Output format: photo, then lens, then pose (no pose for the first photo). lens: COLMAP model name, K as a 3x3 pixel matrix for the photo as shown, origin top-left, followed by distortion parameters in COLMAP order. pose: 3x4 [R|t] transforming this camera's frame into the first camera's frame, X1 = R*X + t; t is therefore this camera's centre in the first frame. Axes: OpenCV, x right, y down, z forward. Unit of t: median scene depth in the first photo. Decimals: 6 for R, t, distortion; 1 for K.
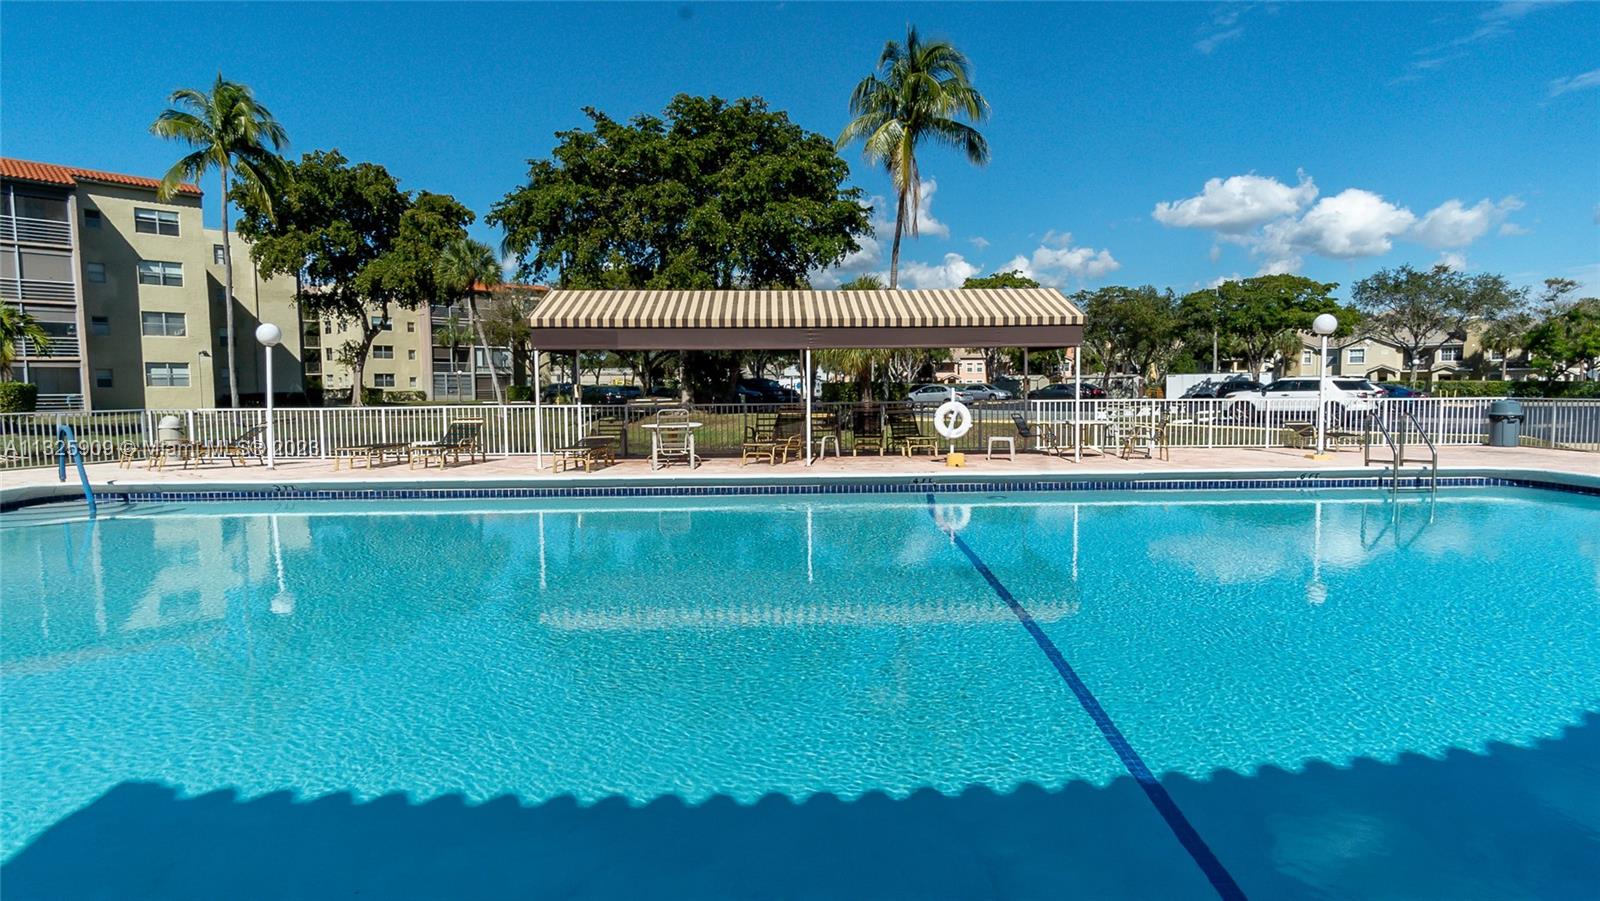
lens RADIAL K [[855.3, 0, 808.6], [0, 855.3, 451.0], [0, 0, 1]] dist [0.002249, 0.000046]
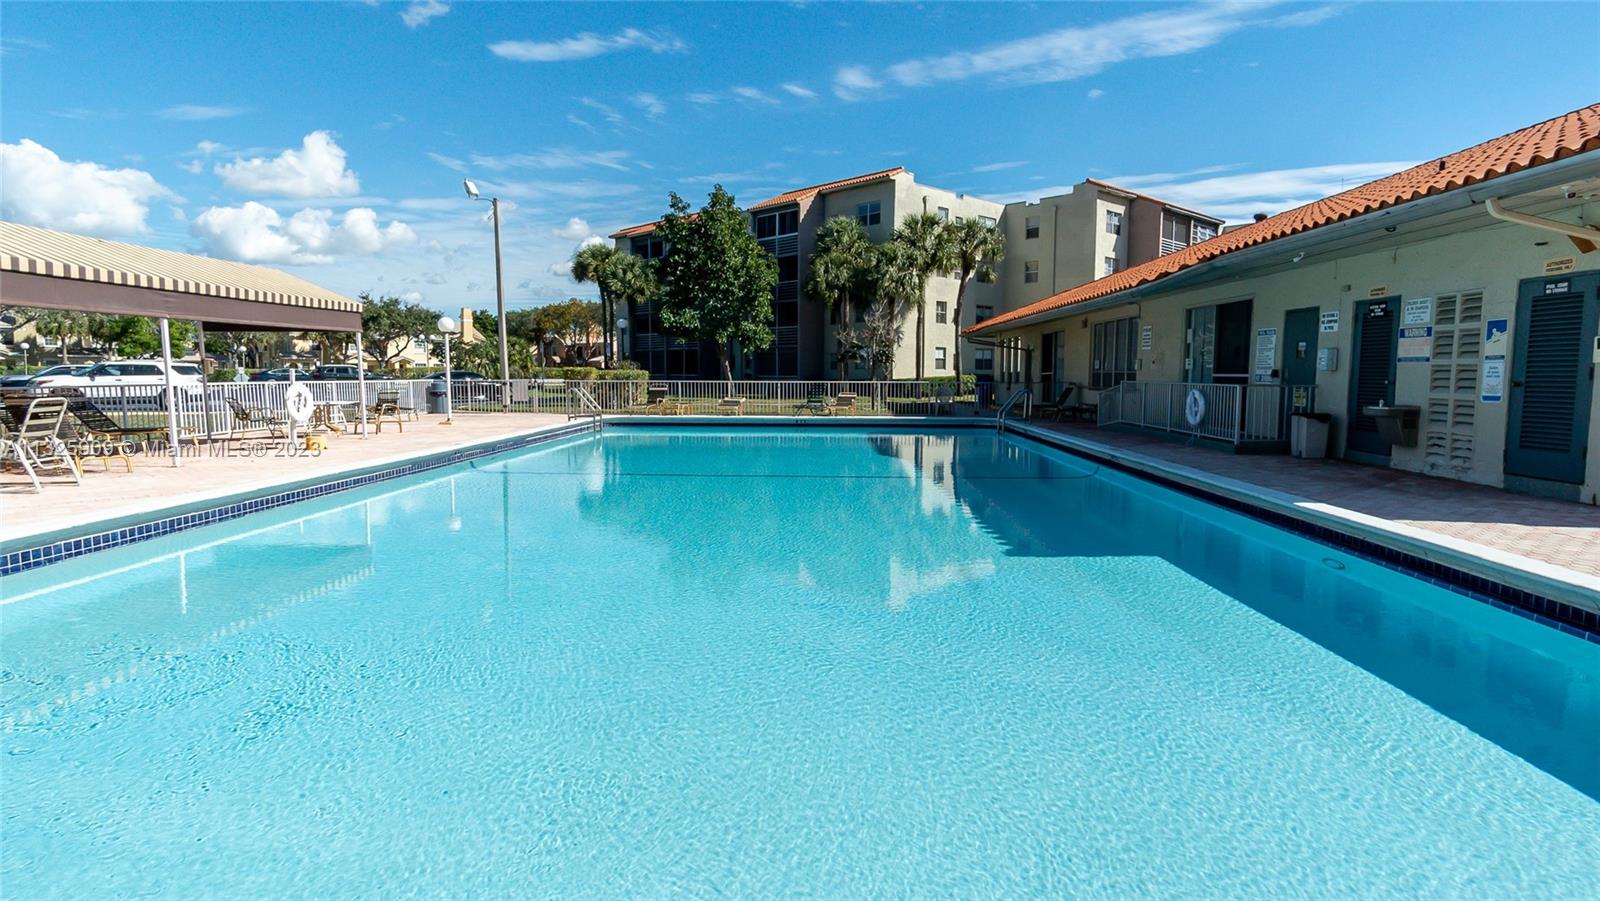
lens RADIAL K [[855.3, 0, 808.6], [0, 855.3, 451.0], [0, 0, 1]] dist [0.002249, 0.000046]
pose [[0.059888, -0.085327, 0.994551, -0.244164], [0.070312, 0.994226, 0.081066, -0.006511], [-0.995726, 0.065074, 0.065542, 0.118662]]
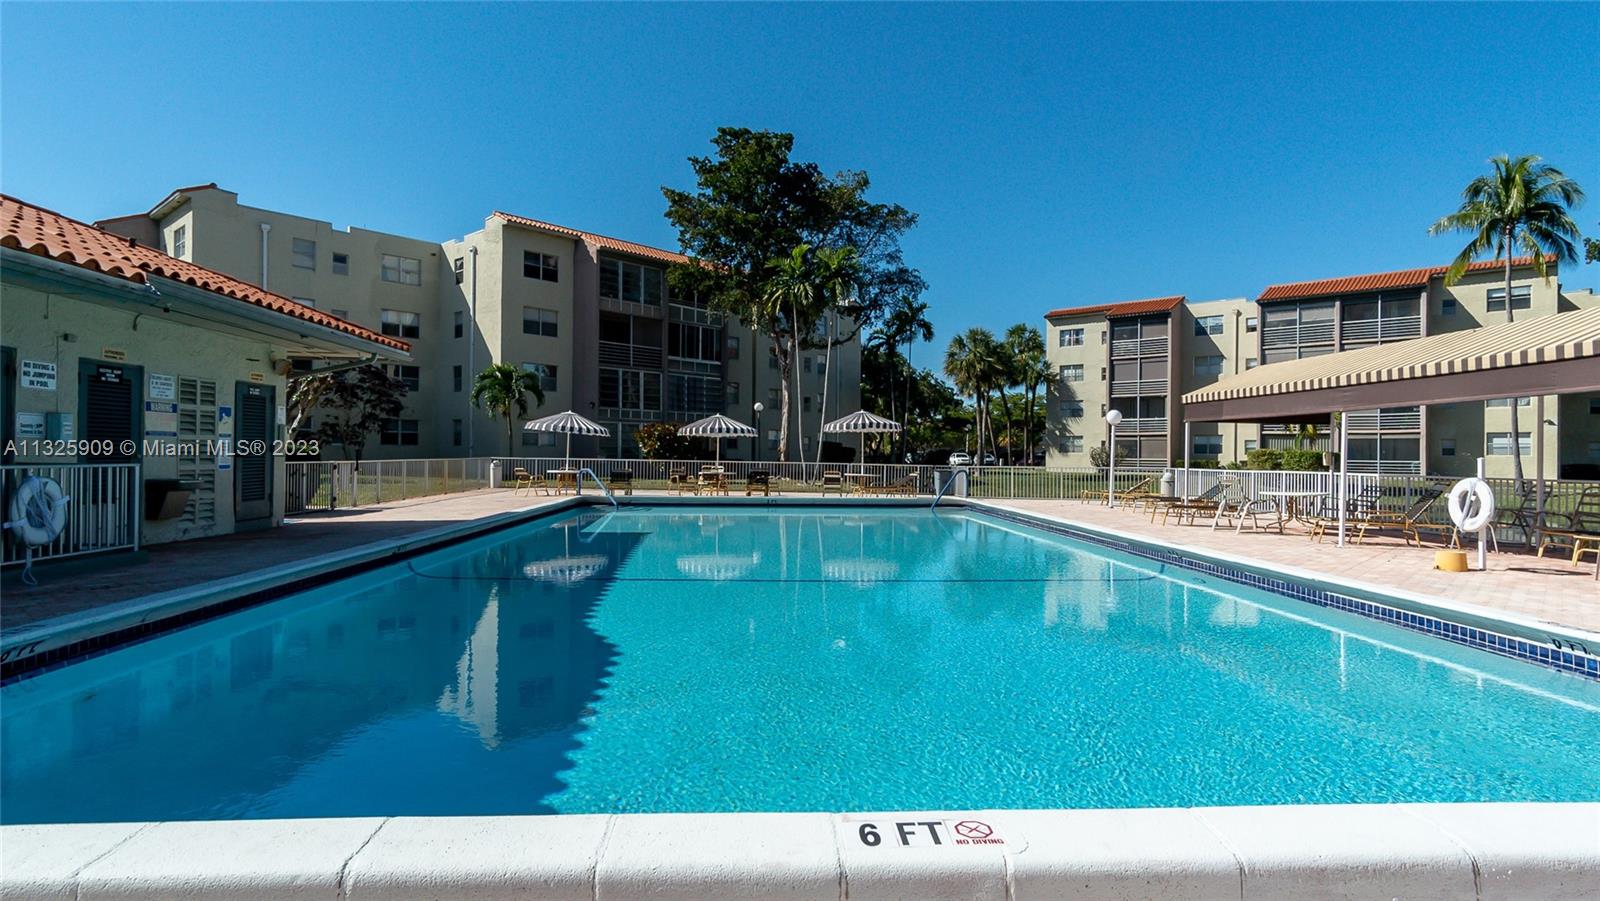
lens RADIAL K [[855.3, 0, 808.6], [0, 855.3, 451.0], [0, 0, 1]] dist [0.002249, 0.000046]
pose [[0.019327, 0.002288, -0.999811, 0.273027], [-0.083317, 0.996523, 0.000670, -0.011420], [0.996336, 0.083288, 0.019451, 0.144770]]
